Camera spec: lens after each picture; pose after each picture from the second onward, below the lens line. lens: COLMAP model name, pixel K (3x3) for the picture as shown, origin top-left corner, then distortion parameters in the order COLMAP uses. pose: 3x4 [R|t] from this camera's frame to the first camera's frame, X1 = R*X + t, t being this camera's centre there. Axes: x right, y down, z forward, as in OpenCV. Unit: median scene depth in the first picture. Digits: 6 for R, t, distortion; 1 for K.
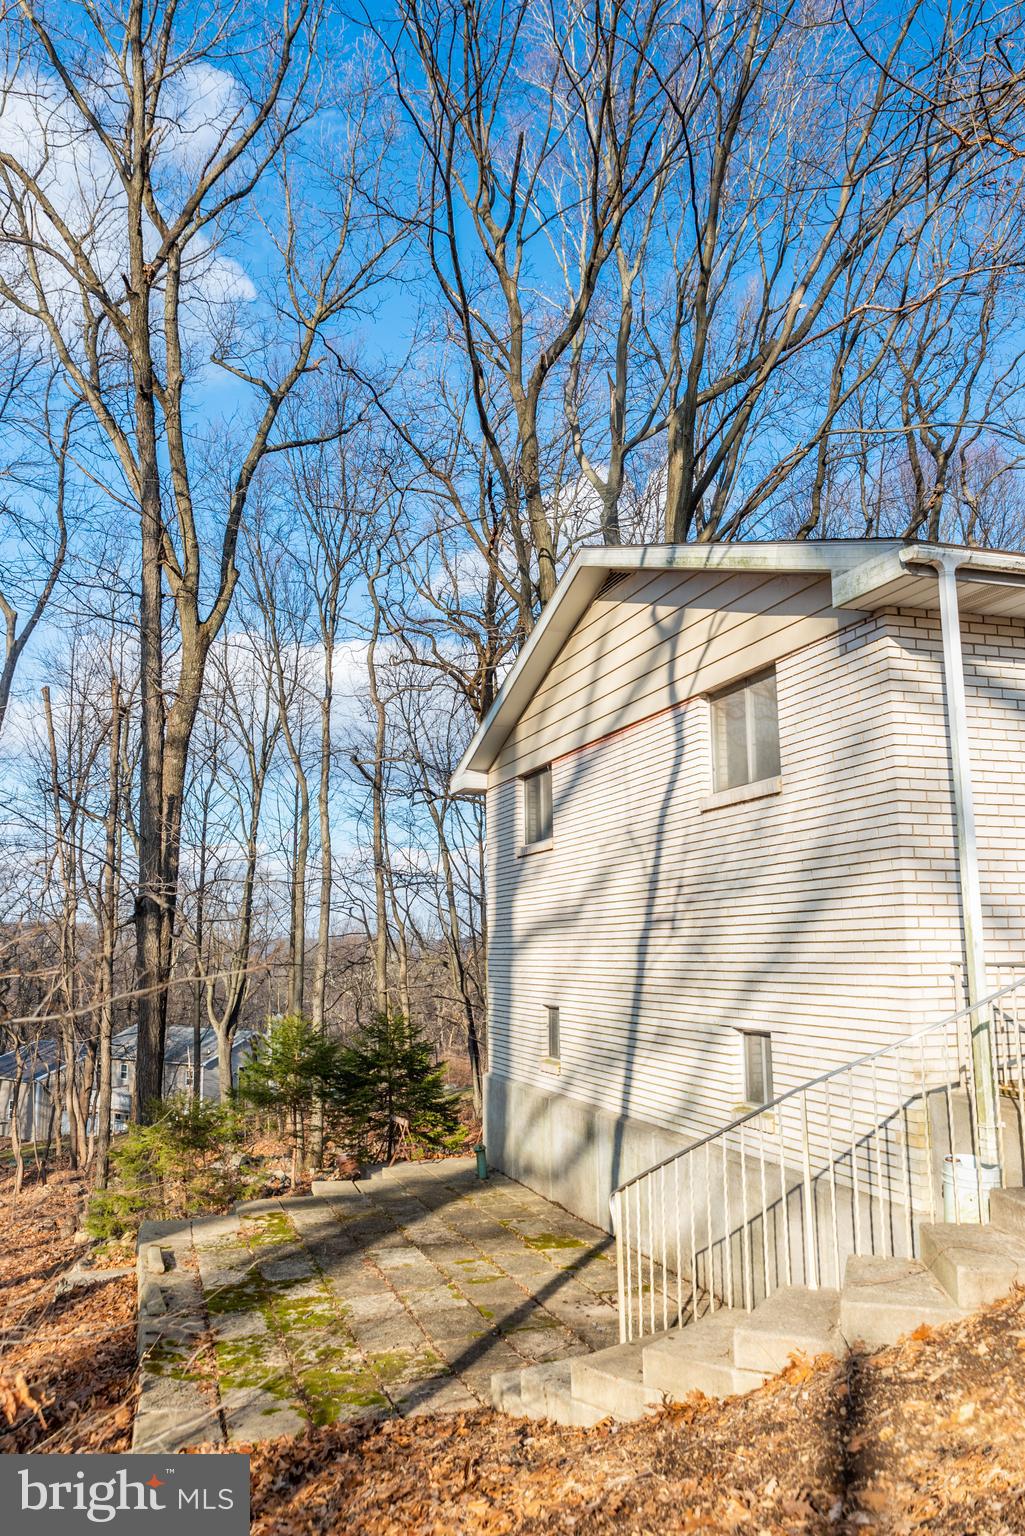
lens RADIAL K [[1102.1, 0, 512.5], [0, 1102.1, 768.0], [0, 0, 1]] dist [0.010258, 0.001993]
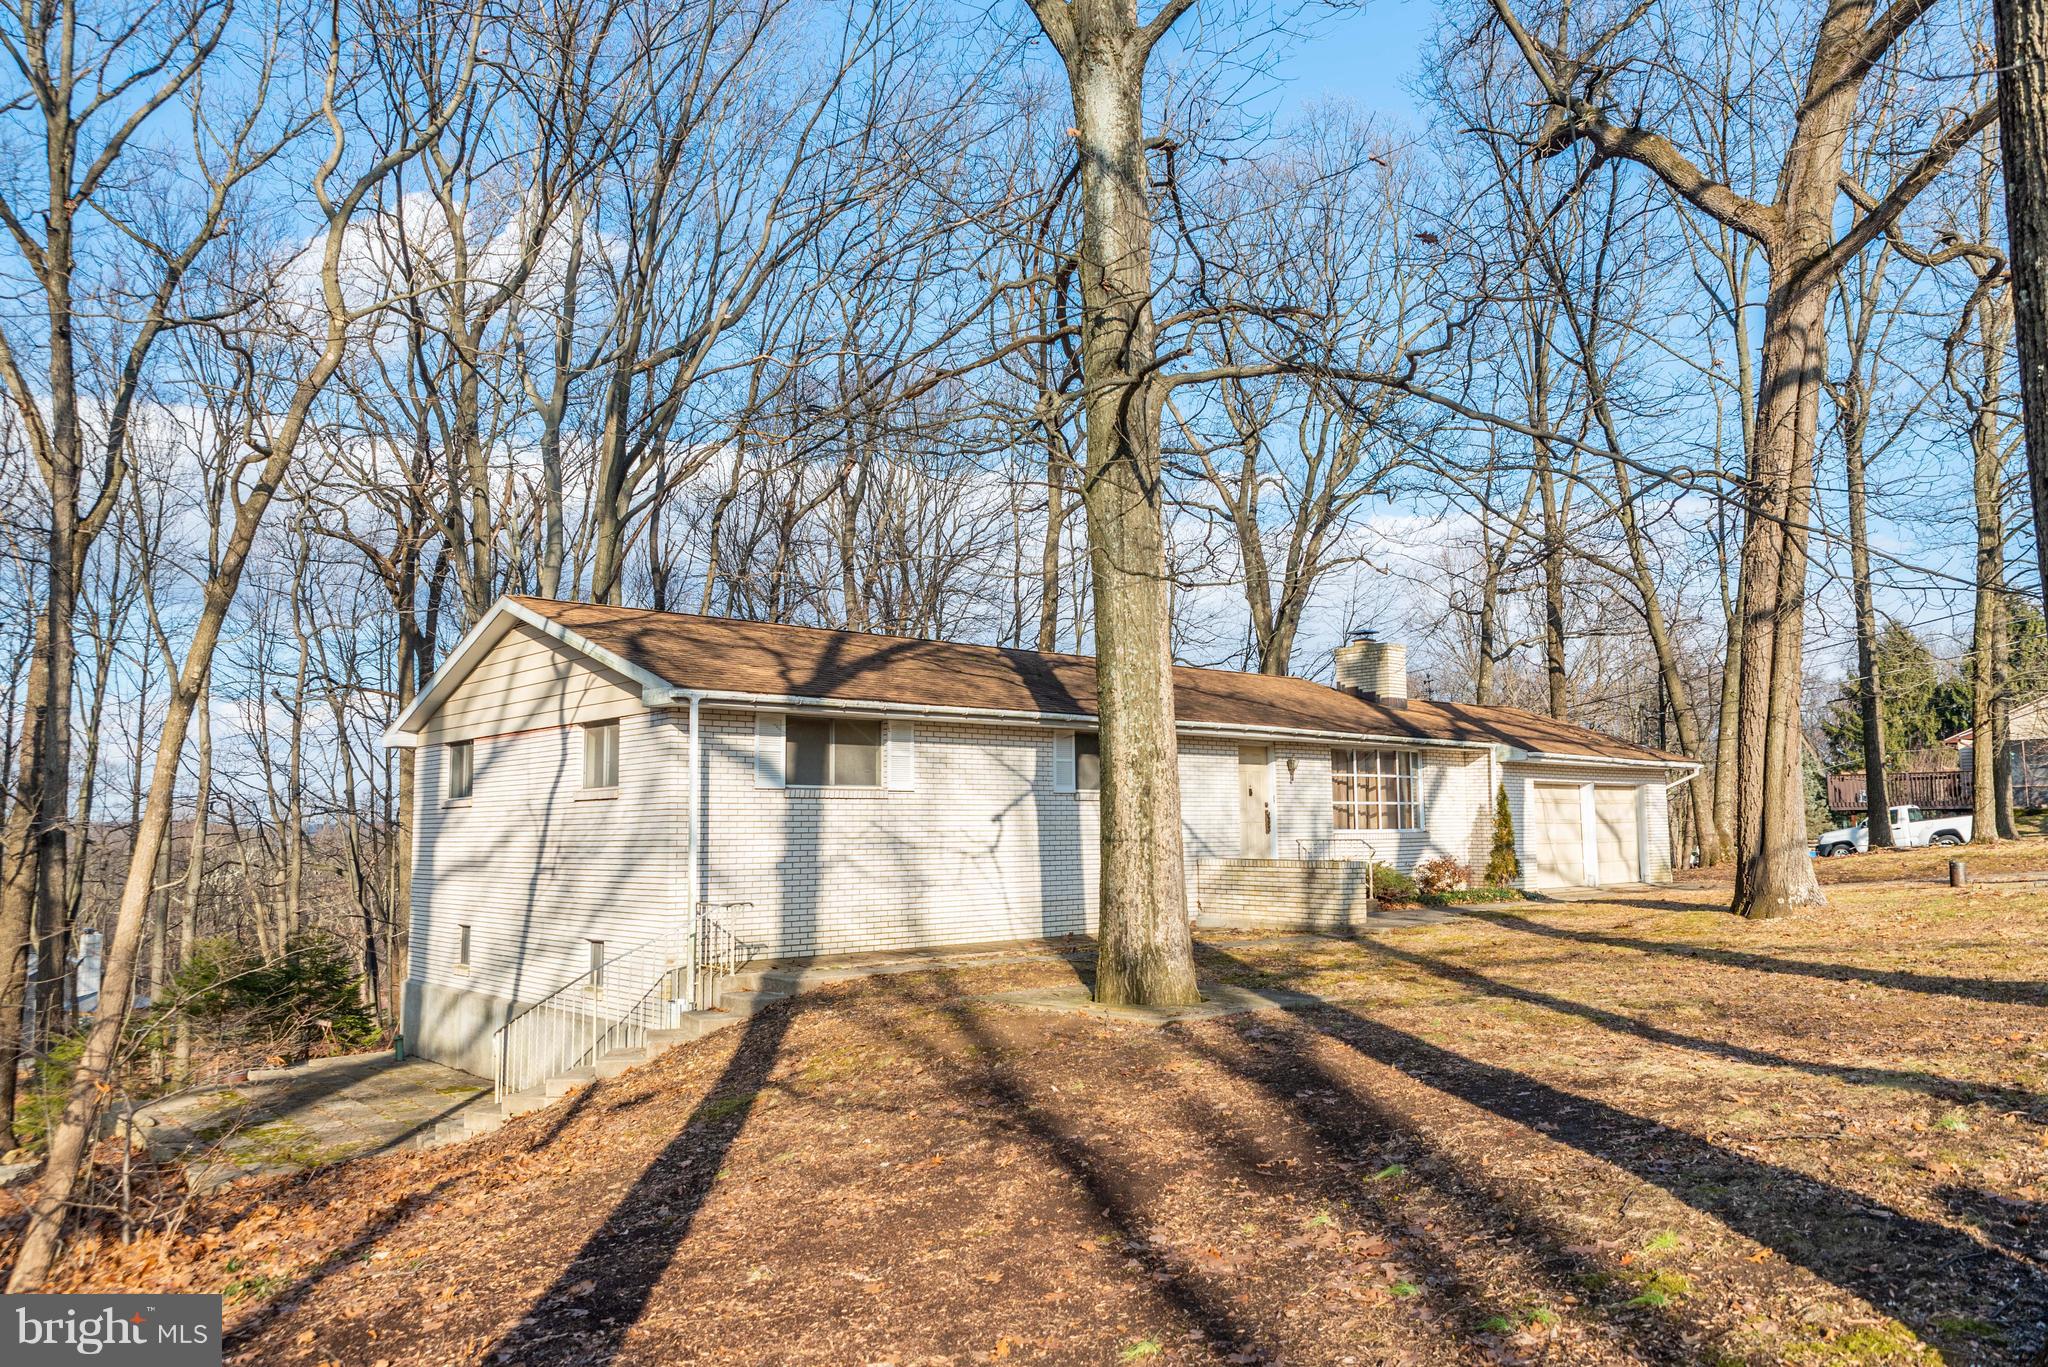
lens RADIAL K [[1469.4, 0, 1024.1], [0, 1469.4, 660.7], [0, 0, 1]] dist [0.010258, 0.001993]
pose [[0.924076, 0.044536, 0.379605, -0.026094], [-0.063450, 0.997282, 0.037453, -0.194040], [-0.376905, -0.058695, 0.924390, -0.802203]]
